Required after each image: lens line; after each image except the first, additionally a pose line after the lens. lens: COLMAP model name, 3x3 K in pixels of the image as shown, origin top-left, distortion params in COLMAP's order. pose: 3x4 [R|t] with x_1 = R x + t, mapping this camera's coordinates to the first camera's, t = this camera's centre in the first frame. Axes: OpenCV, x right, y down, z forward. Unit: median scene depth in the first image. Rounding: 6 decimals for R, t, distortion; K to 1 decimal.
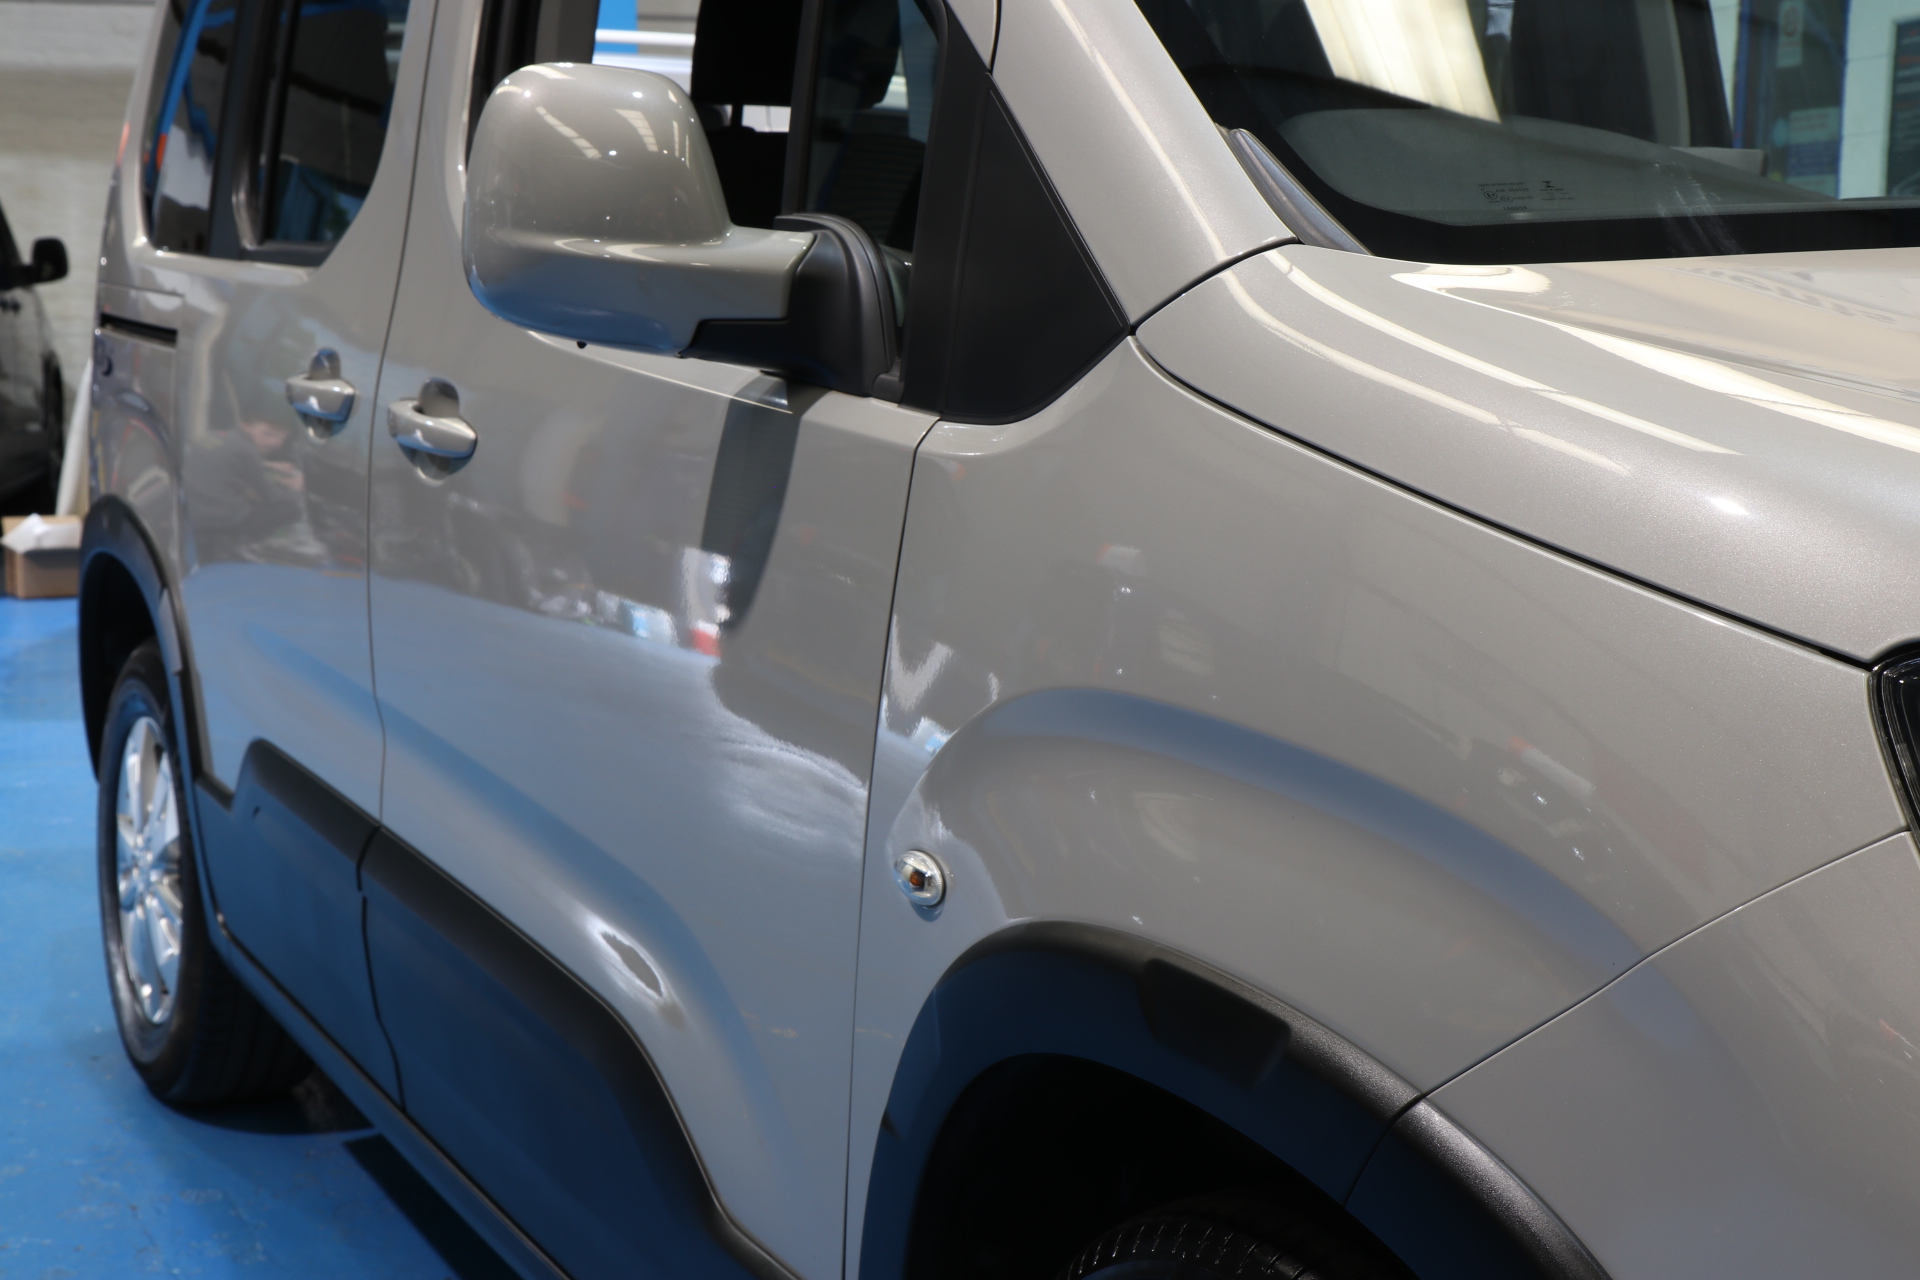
lens RADIAL K [[2742.7, 0, 960.0], [0, 2742.7, 640.0], [0, 0, 1]] dist [0.007945, 0.007953]
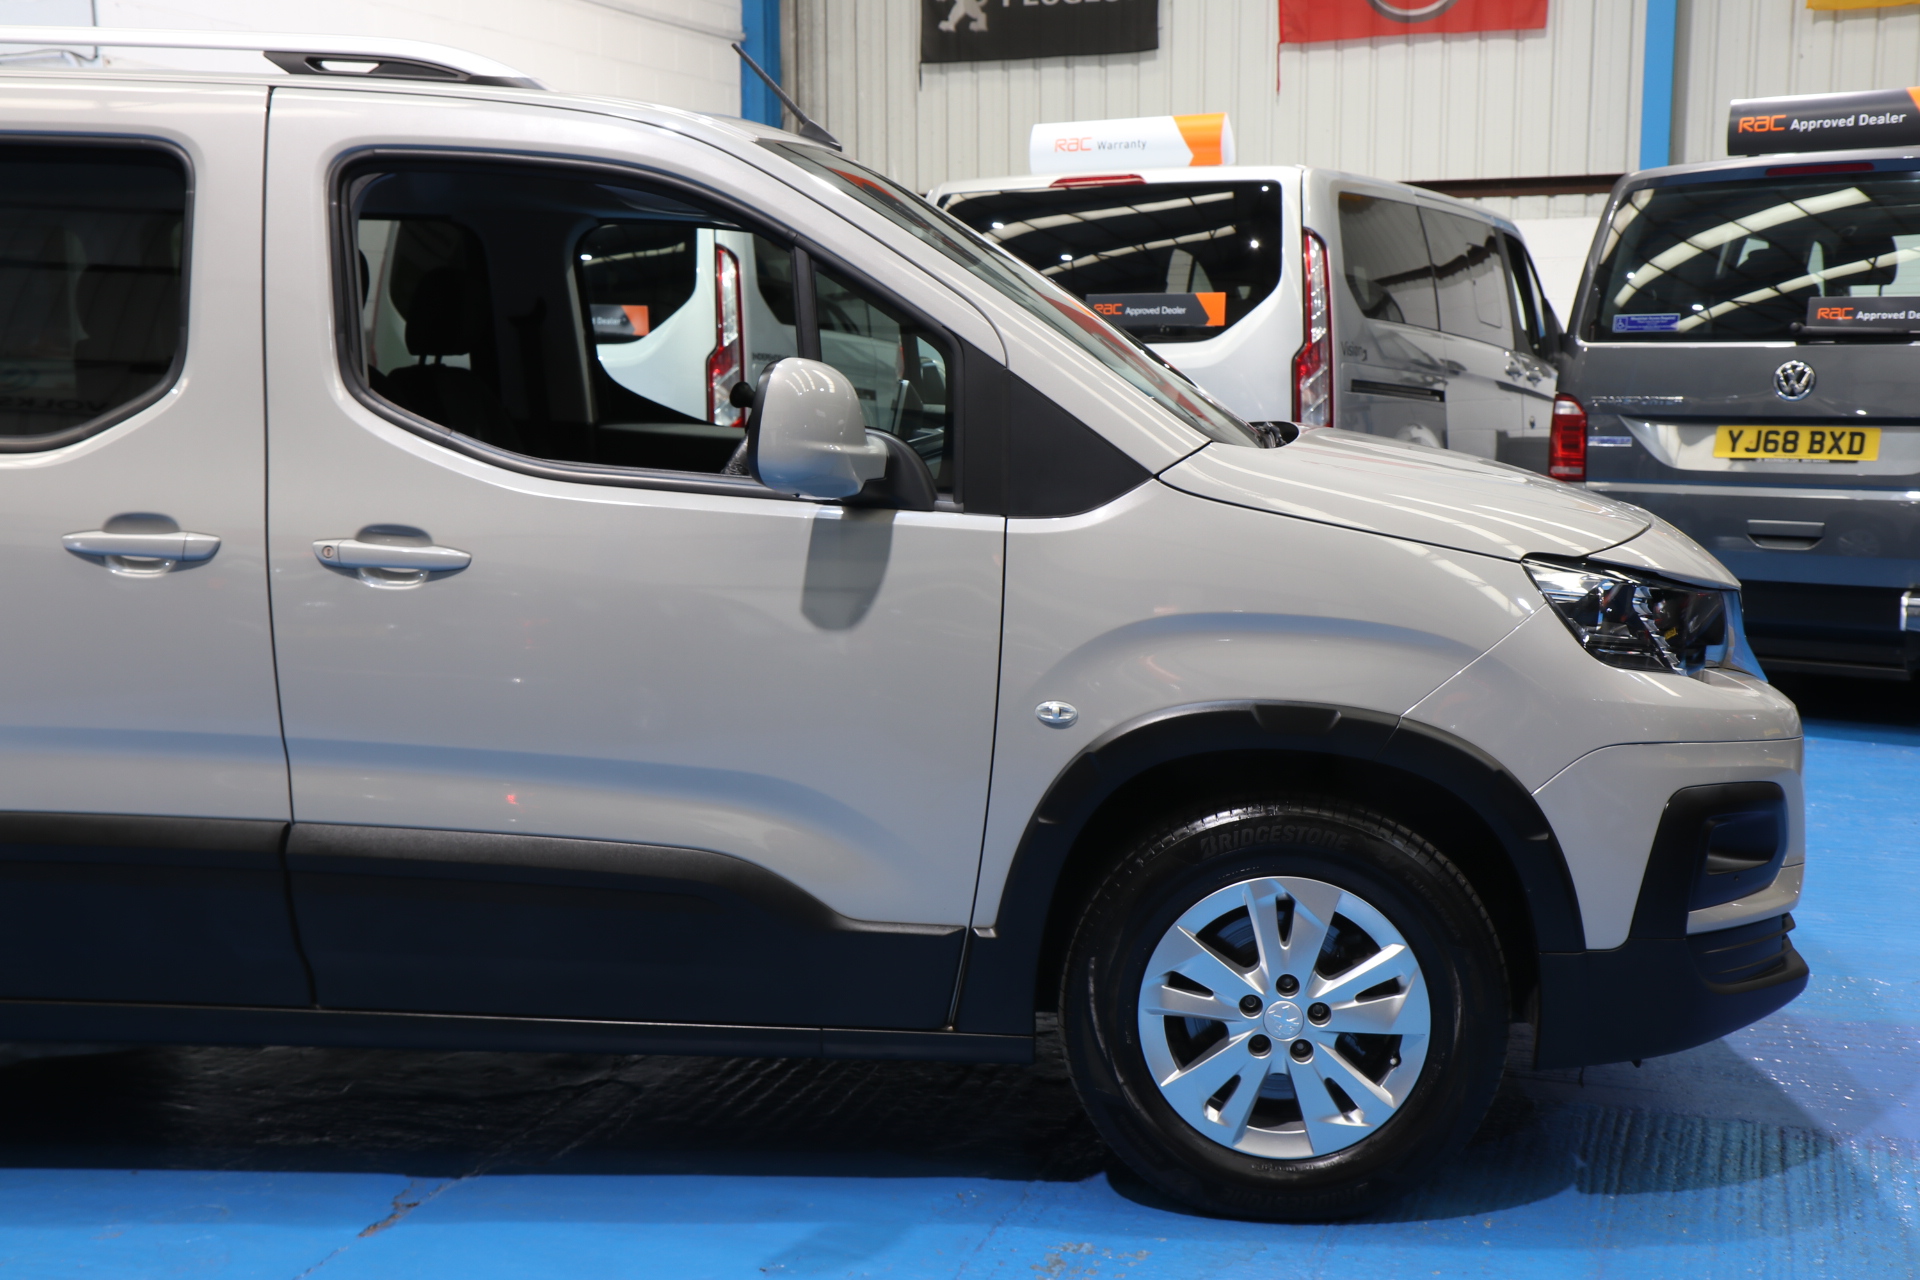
lens RADIAL K [[2294.9, 0, 965.9], [0, 2294.9, 616.7], [0, 0, 1]] dist [-0.022016, 0.354597]
pose [[0.541610, -0.097173, 0.834995, -1.522364], [0.118095, 0.992241, 0.038872, -0.072027], [-0.832294, 0.077555, 0.548883, -0.018216]]
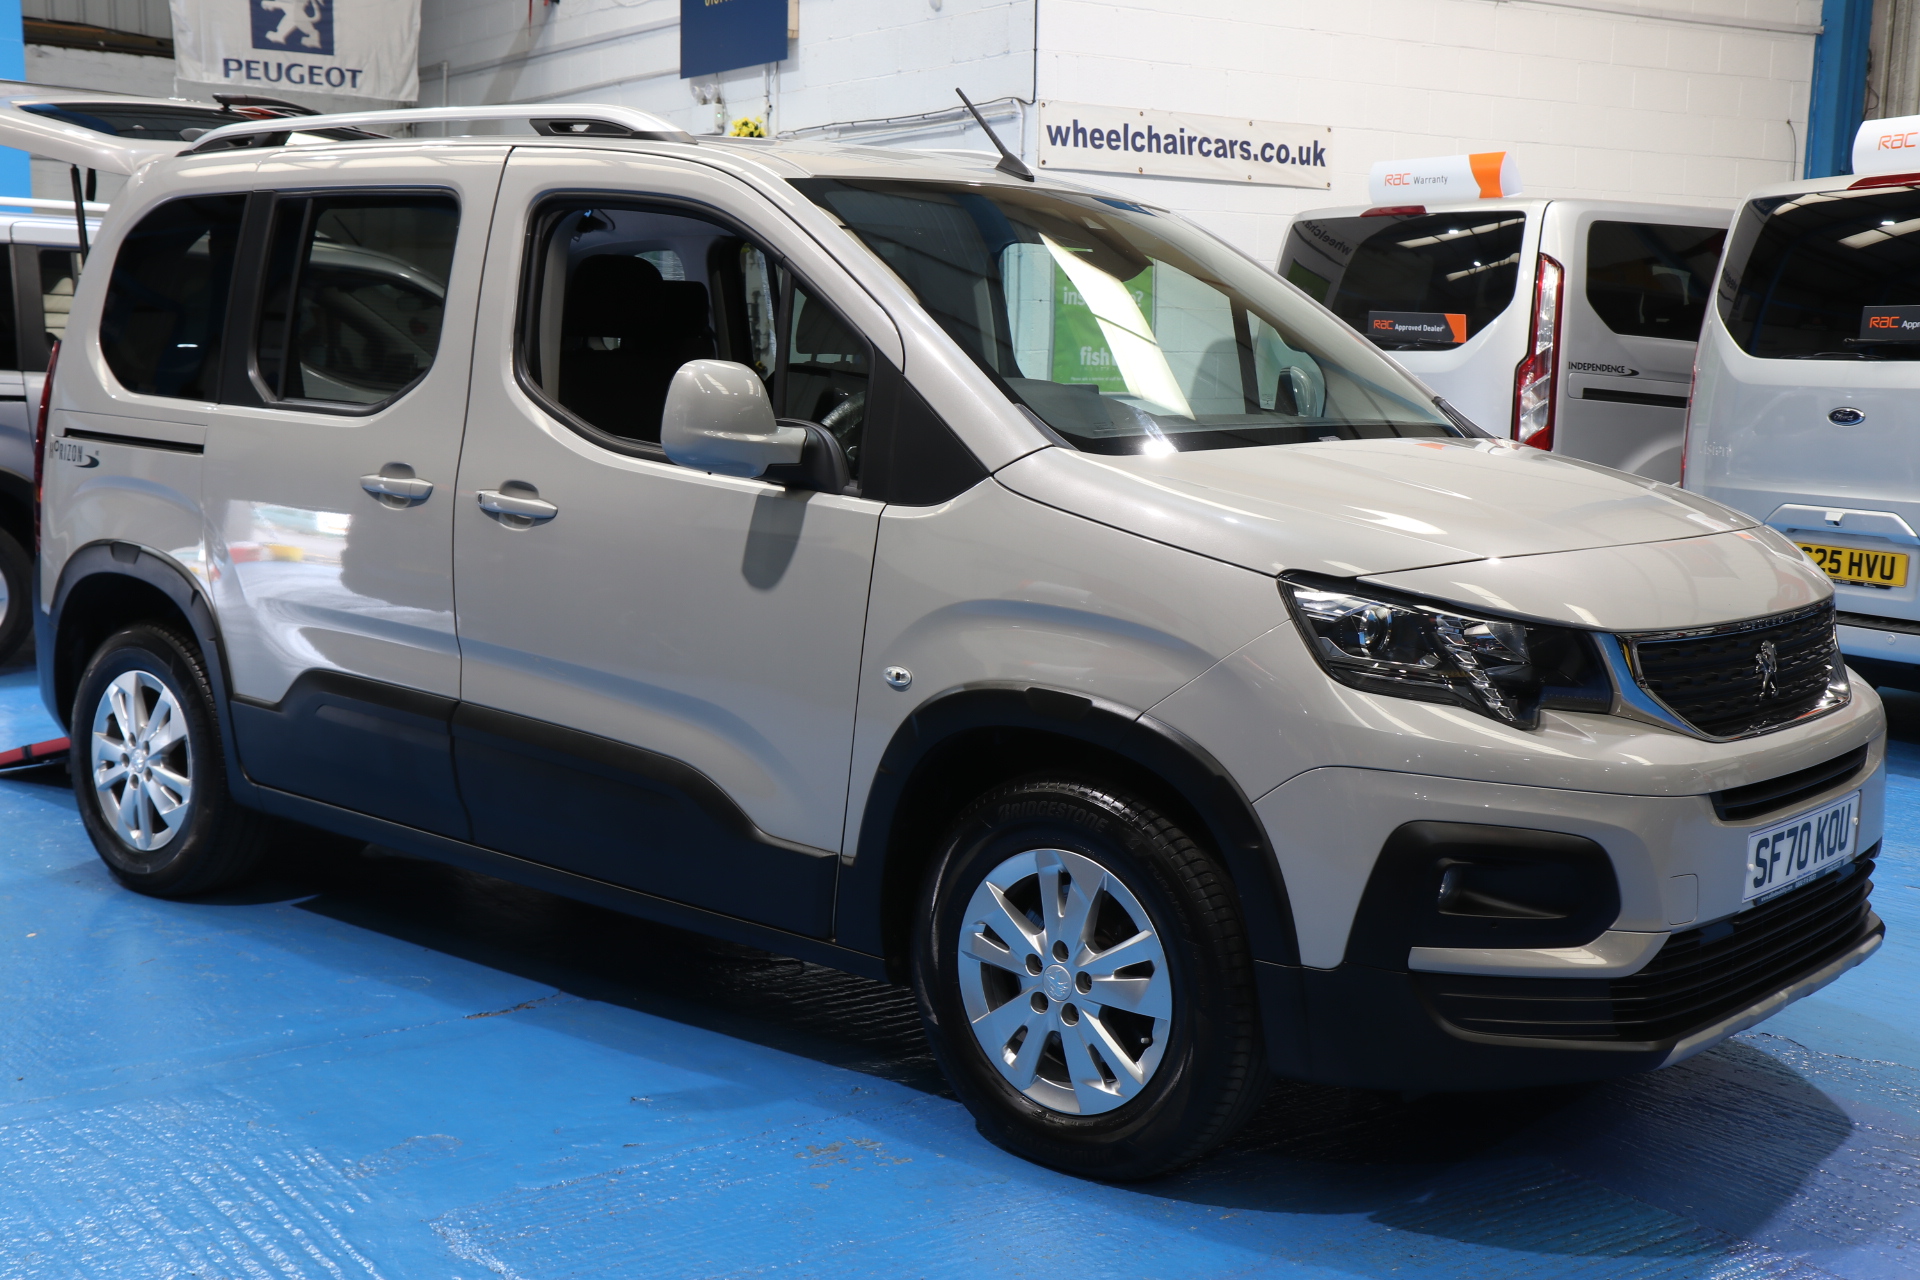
lens RADIAL K [[2255.0, 0, 949.7], [0, 2255.0, 623.4], [0, 0, 1]] dist [-0.006340, 0.289336]
pose [[0.928154, -0.026721, 0.371236, -0.705546], [0.030379, 0.999530, -0.004009, 0.041143], [-0.370955, 0.014998, 0.928530, -0.959946]]
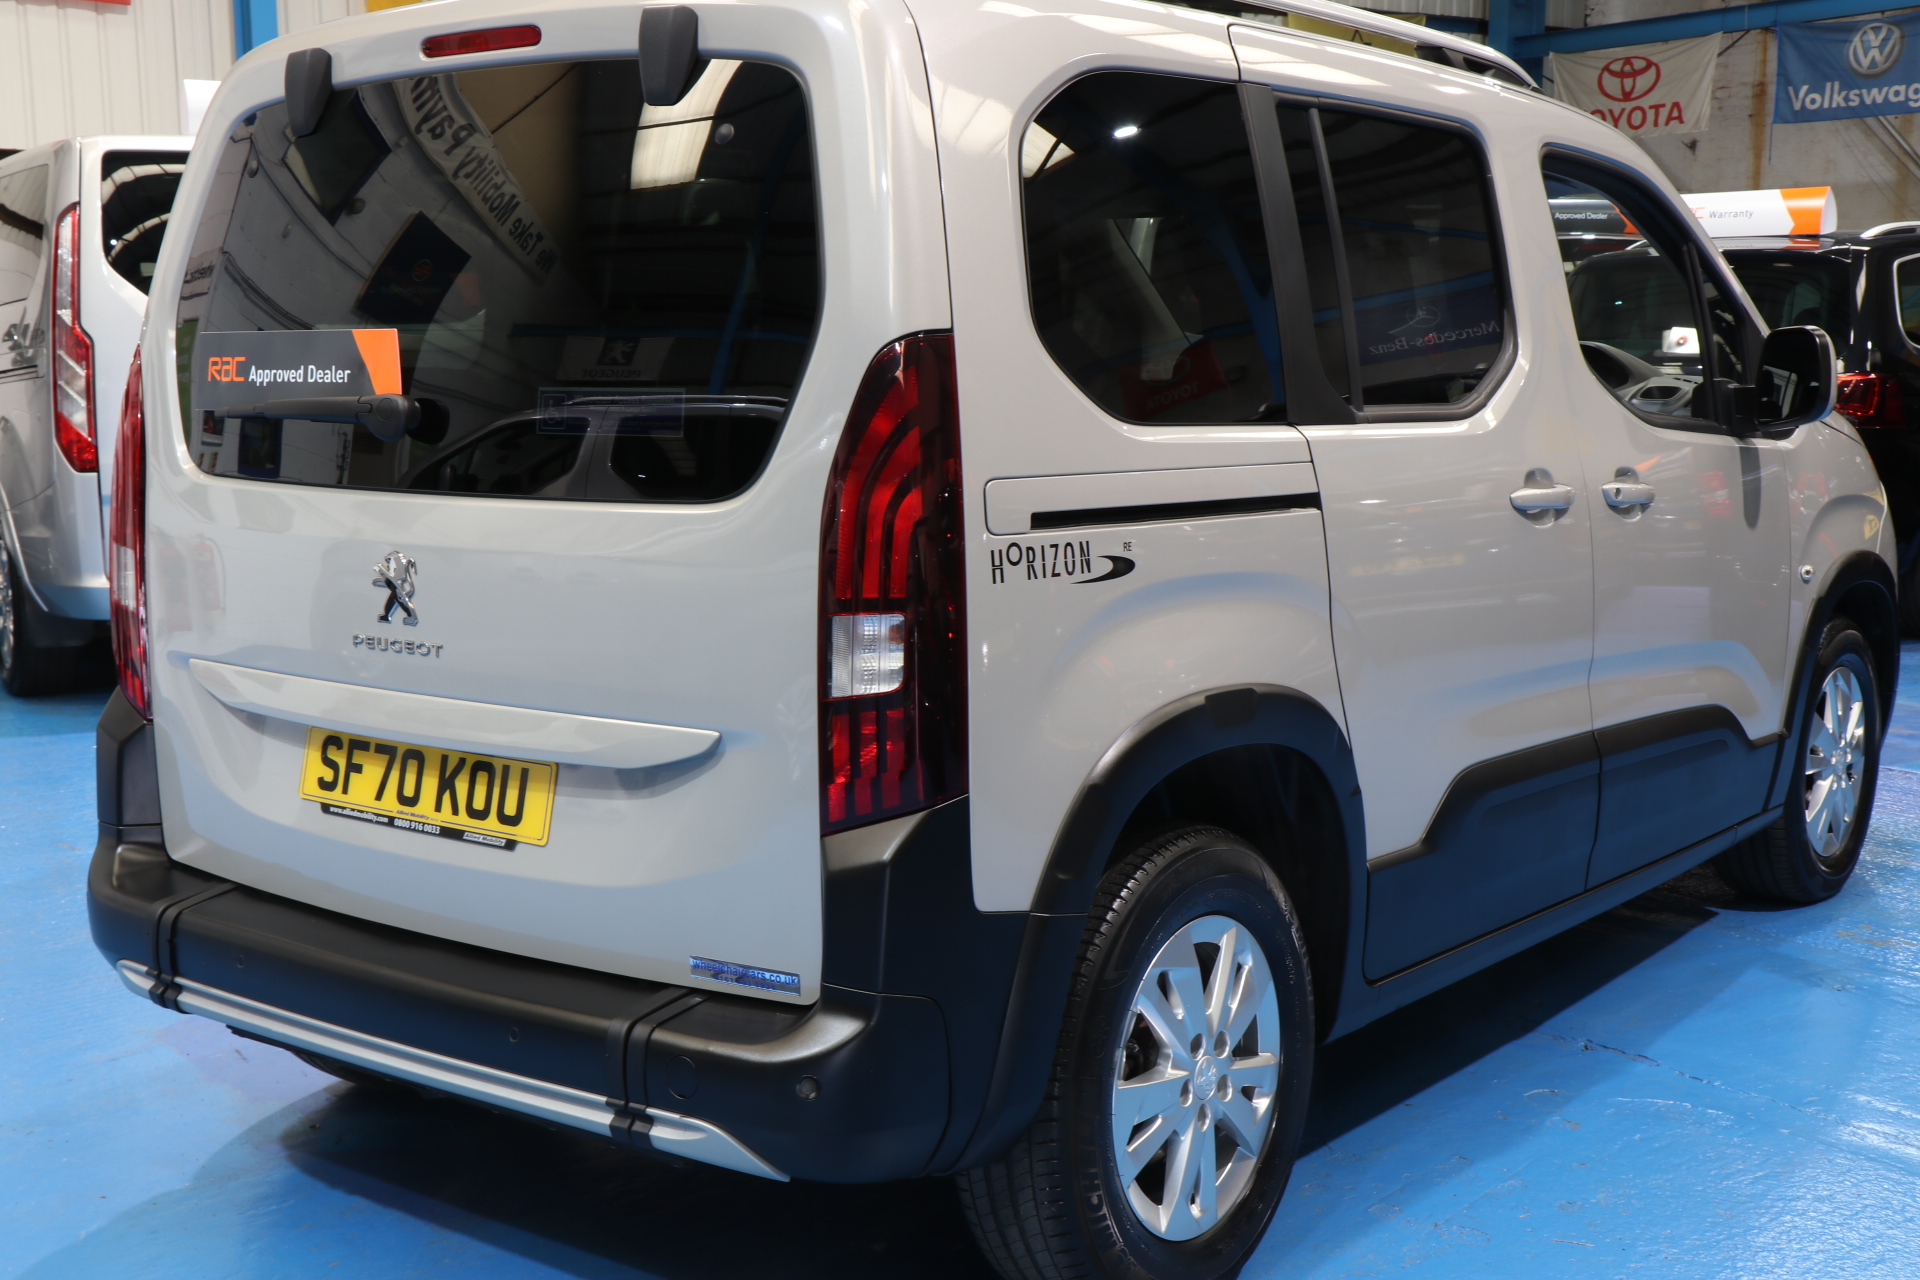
lens RADIAL K [[2255.0, 0, 949.7], [0, 2255.0, 623.4], [0, 0, 1]] dist [-0.006340, 0.289336]
pose [[-0.405292, -0.113310, 0.907138, -1.928019], [0.129483, 0.975170, 0.179658, -0.445790], [-0.904971, 0.190273, -0.380557, 2.740981]]
